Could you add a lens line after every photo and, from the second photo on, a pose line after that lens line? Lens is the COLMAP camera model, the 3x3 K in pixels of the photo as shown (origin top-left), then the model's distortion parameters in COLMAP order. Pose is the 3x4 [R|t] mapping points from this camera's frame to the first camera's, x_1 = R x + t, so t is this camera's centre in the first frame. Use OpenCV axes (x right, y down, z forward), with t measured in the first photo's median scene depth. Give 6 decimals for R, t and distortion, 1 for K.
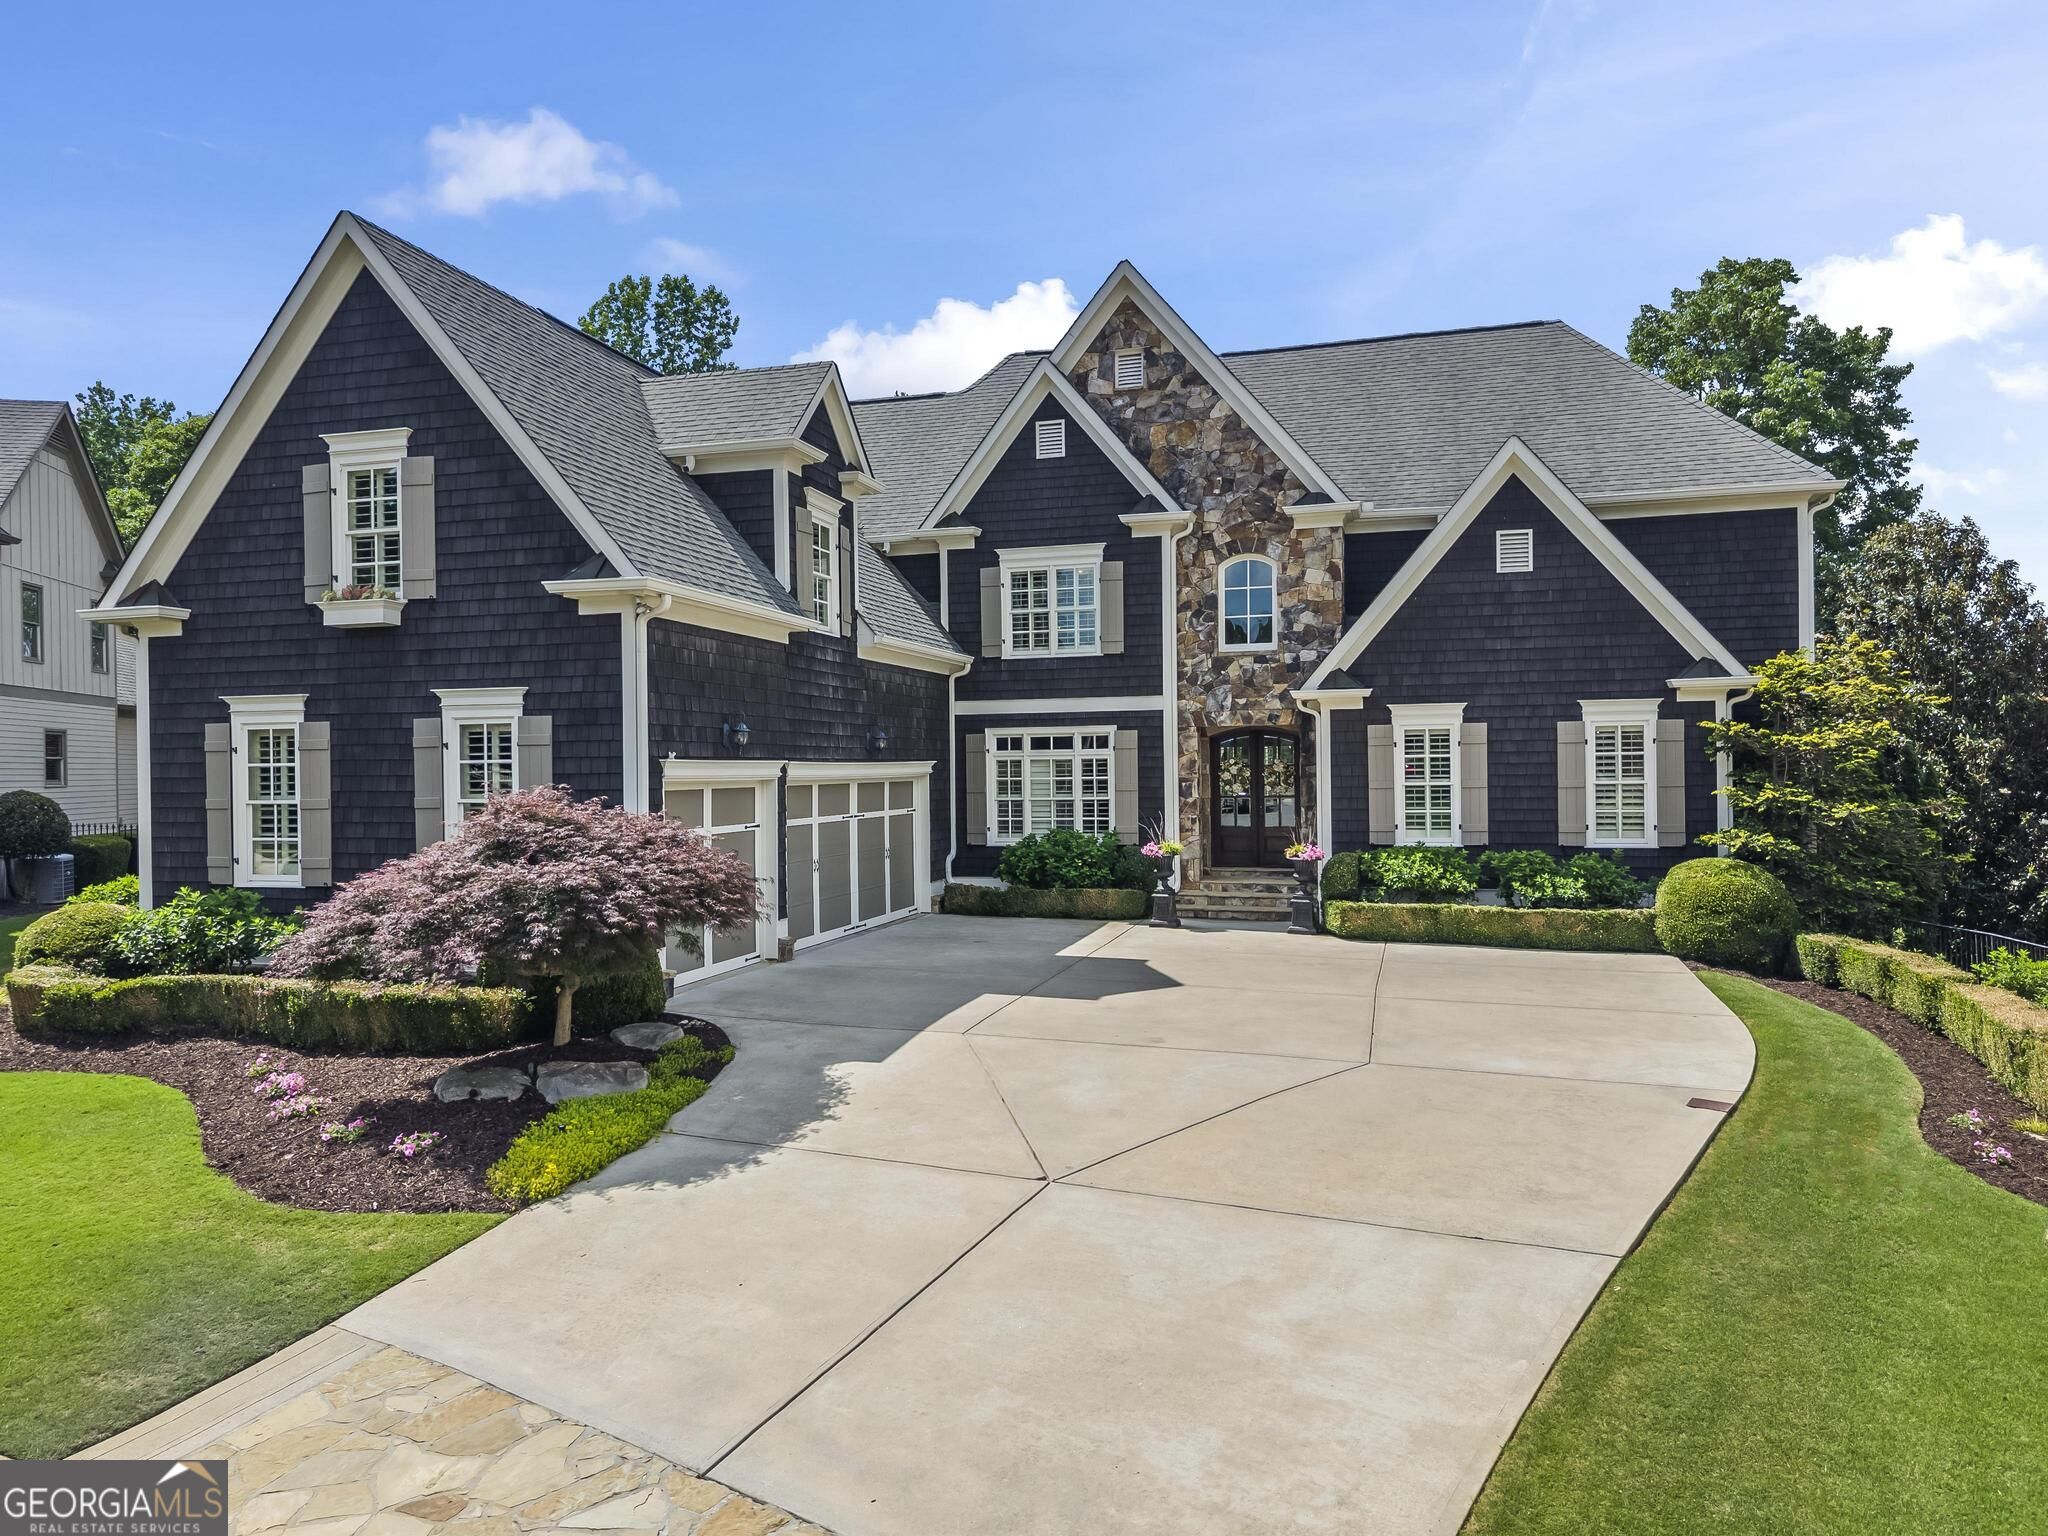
lens RADIAL K [[1283.5, 0, 1004.2], [0, 1283.5, 788.4], [0, 0, 1]] dist [0.002321, -0.000937]
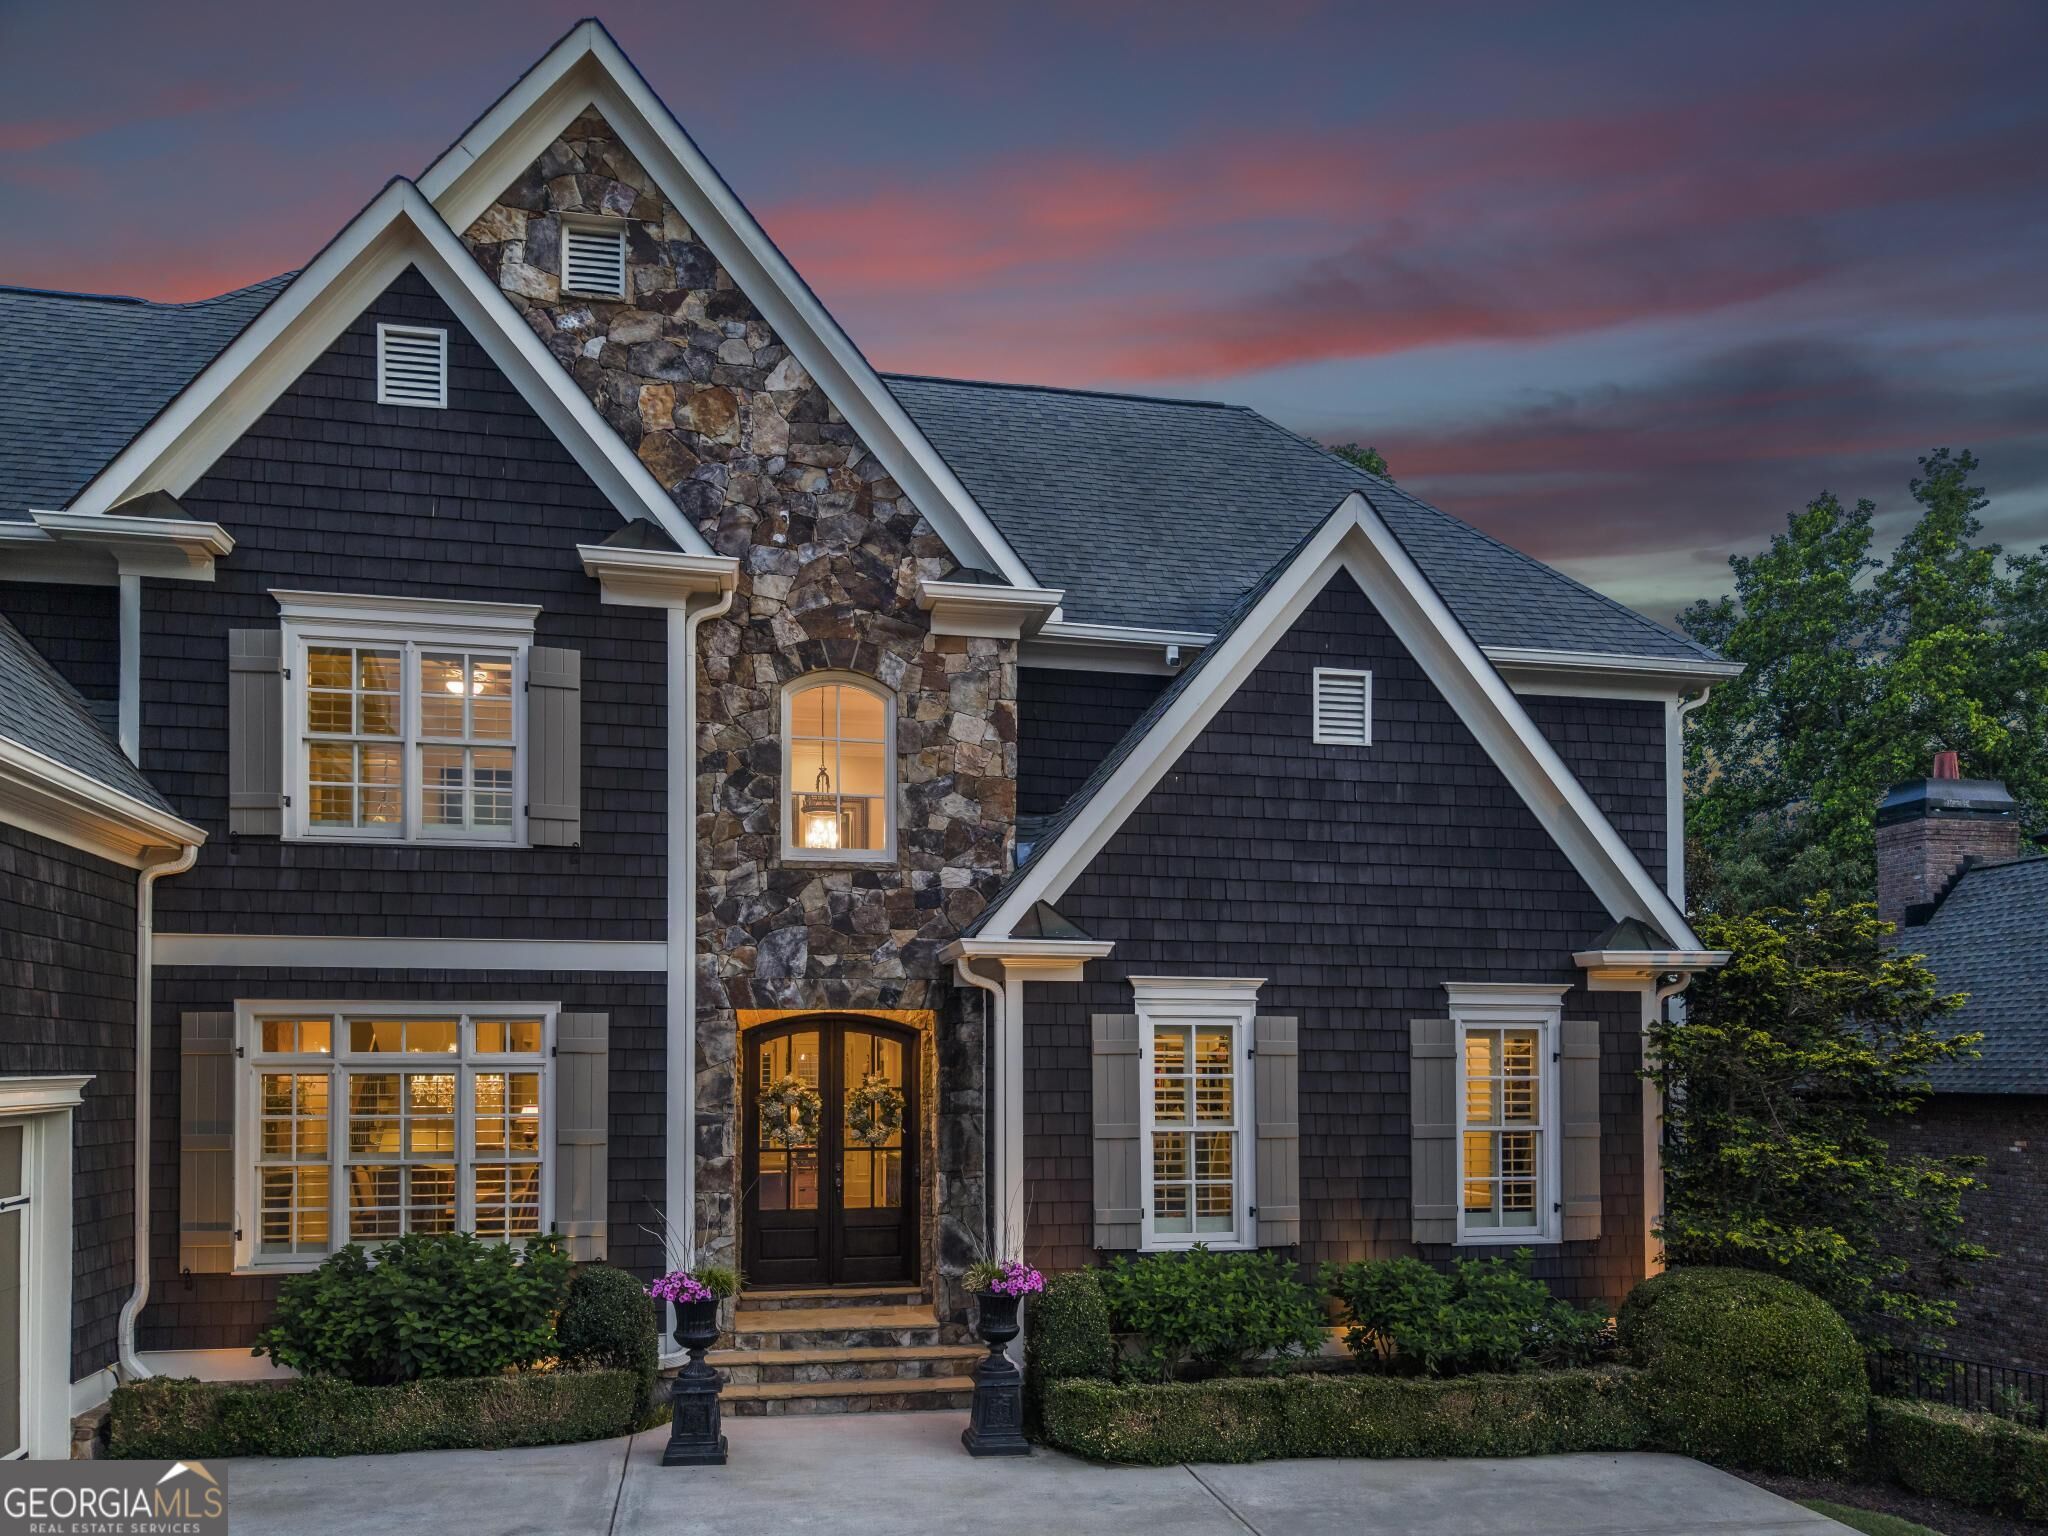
lens RADIAL K [[1435.6, 0, 994.9], [0, 1435.6, 1041.0], [0, 0, 1]] dist [0.082725, -0.098502]
pose [[0.883123, 0.022719, 0.468592, -0.020896], [-0.002605, 0.999049, -0.043528, -0.014130], [-0.469135, 0.037220, 0.882342, 0.517133]]
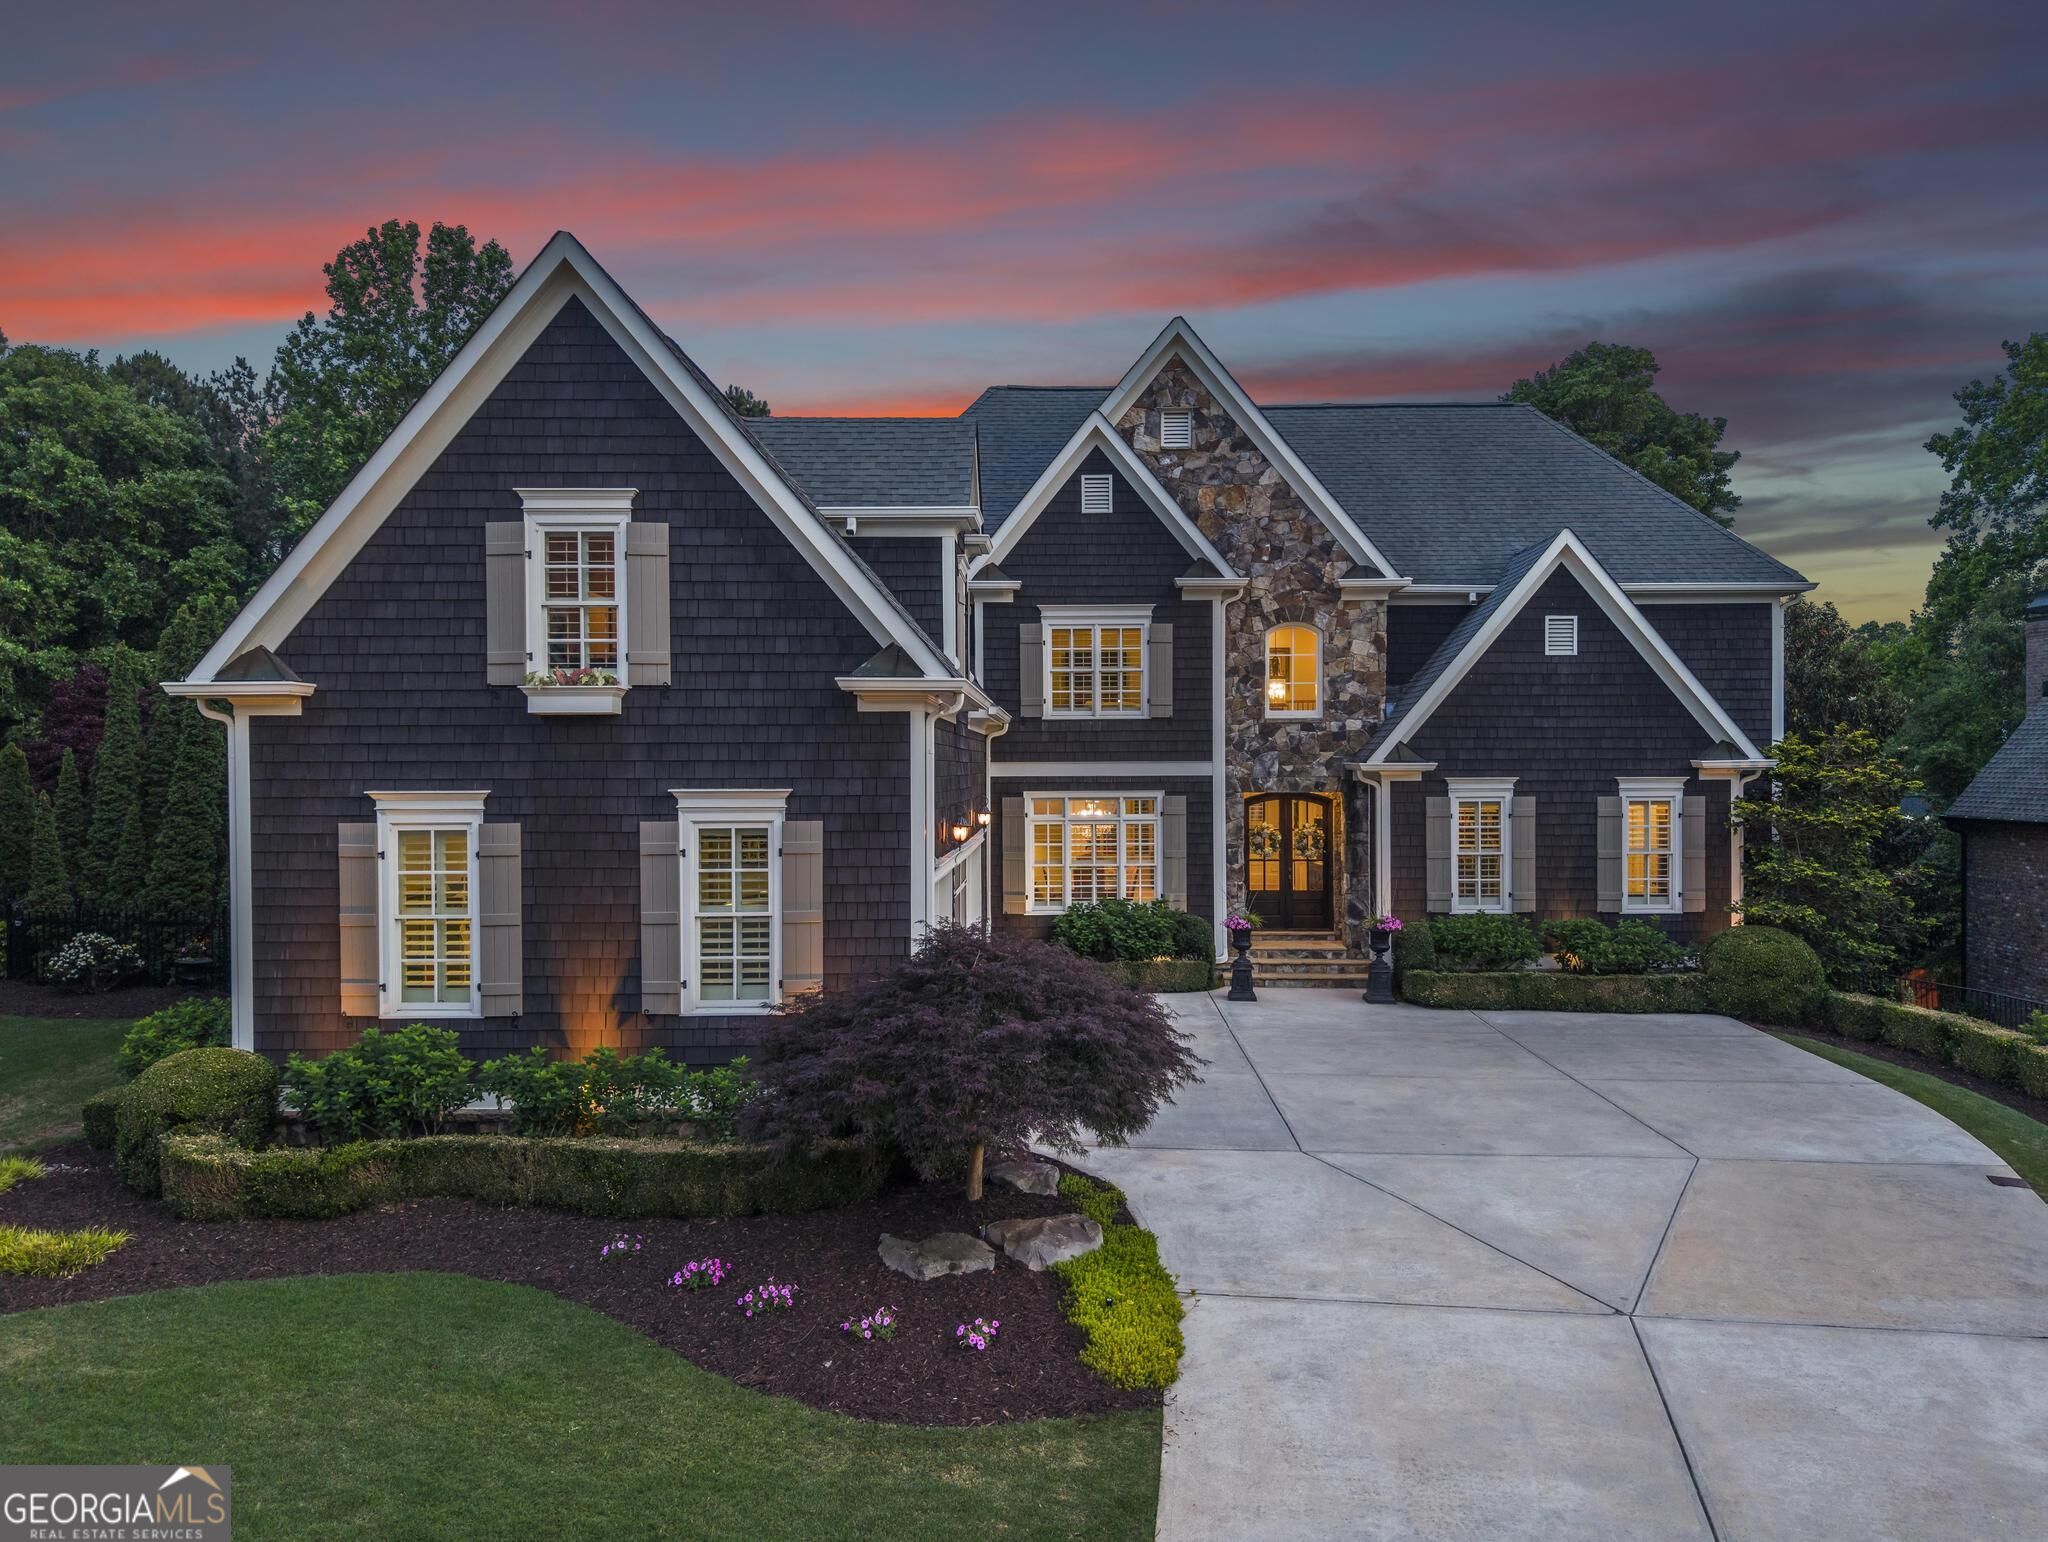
lens RADIAL K [[1367.5, 0, 1030.8], [0, 1367.5, 799.9], [0, 0, 1]] dist [0.005496, -0.003044]
pose [[0.963908, -0.000056, 0.266237, -0.321614], [-0.001518, 0.999983, 0.005707, -0.053345], [-0.266232, -0.005905, 0.963891, 0.022018]]
